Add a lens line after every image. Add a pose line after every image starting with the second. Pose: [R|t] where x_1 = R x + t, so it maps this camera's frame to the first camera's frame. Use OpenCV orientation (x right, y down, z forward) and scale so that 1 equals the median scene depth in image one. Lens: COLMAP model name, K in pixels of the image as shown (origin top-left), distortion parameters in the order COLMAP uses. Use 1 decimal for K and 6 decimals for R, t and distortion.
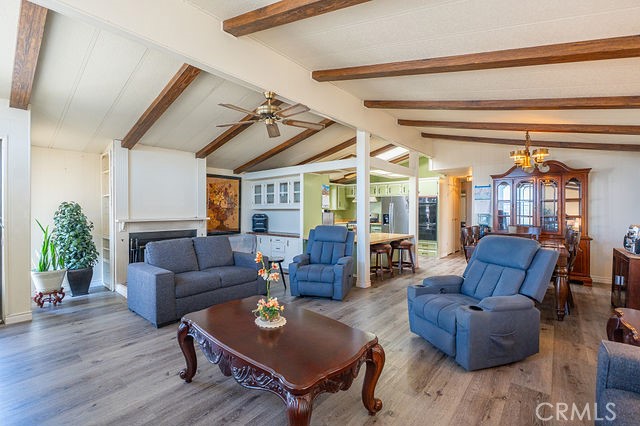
lens RADIAL K [[271.9, 0, 310.5], [0, 271.9, 213.9], [0, 0, 1]] dist [0.000248, -0.000159]
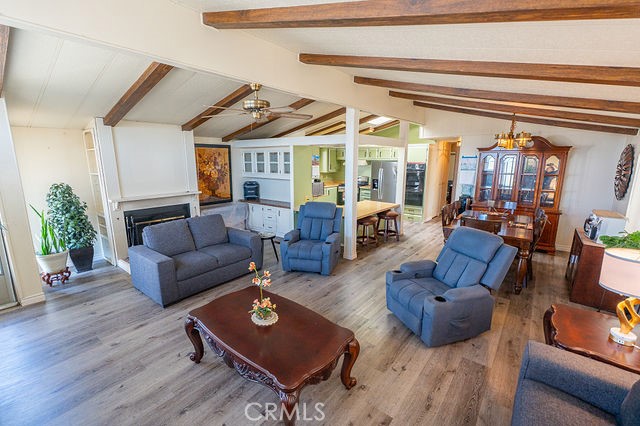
lens RADIAL K [[271.9, 0, 310.5], [0, 271.9, 213.9], [0, 0, 1]] dist [0.000248, -0.000159]
pose [[0.999551, -0.010758, 0.027950, 0.010581], [0.005511, 0.983394, 0.181401, -0.120771], [-0.029438, -0.181166, 0.983012, -0.036017]]
